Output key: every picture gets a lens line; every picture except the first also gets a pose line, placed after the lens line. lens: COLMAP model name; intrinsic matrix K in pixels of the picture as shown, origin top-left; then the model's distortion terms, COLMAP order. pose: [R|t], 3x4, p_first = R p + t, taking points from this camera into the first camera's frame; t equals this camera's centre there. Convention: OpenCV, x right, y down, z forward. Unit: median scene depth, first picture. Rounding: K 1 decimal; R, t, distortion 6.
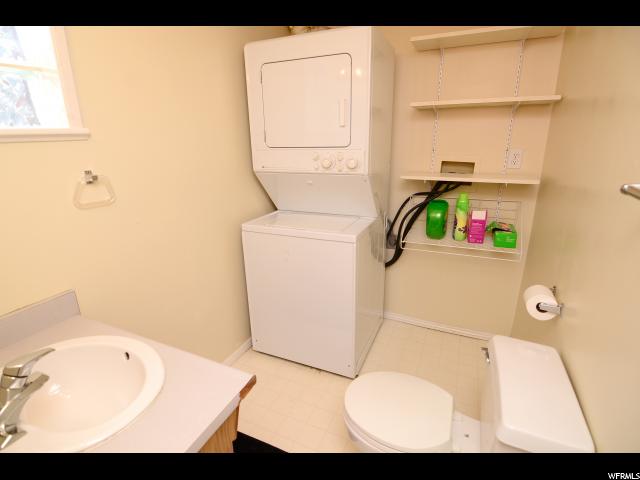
lens RADIAL K [[319.4, 0, 320.0], [0, 319.4, 240.0], [0, 0, 1]] dist [0.003951, -0.000316]
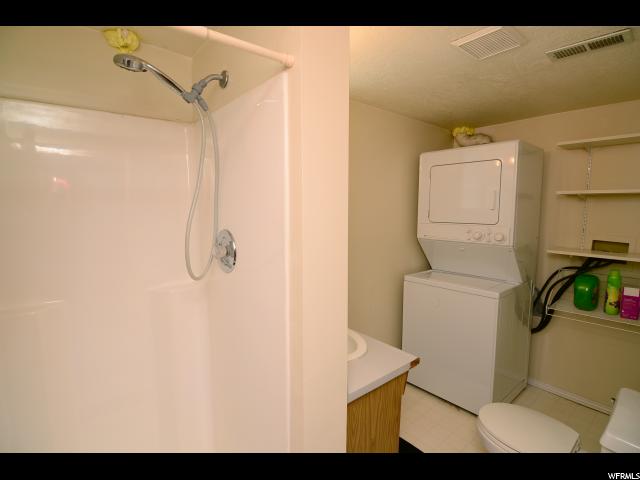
lens RADIAL K [[310.8, 0, 320.0], [0, 310.8, 240.0], [0, 0, 1]] dist [-0.019931, -0.001013]
pose [[0.896825, 0.065737, -0.437475, -0.000906], [-0.151441, 0.974769, -0.163983, 0.070960], [0.415657, 0.213315, 0.884152, -0.333089]]
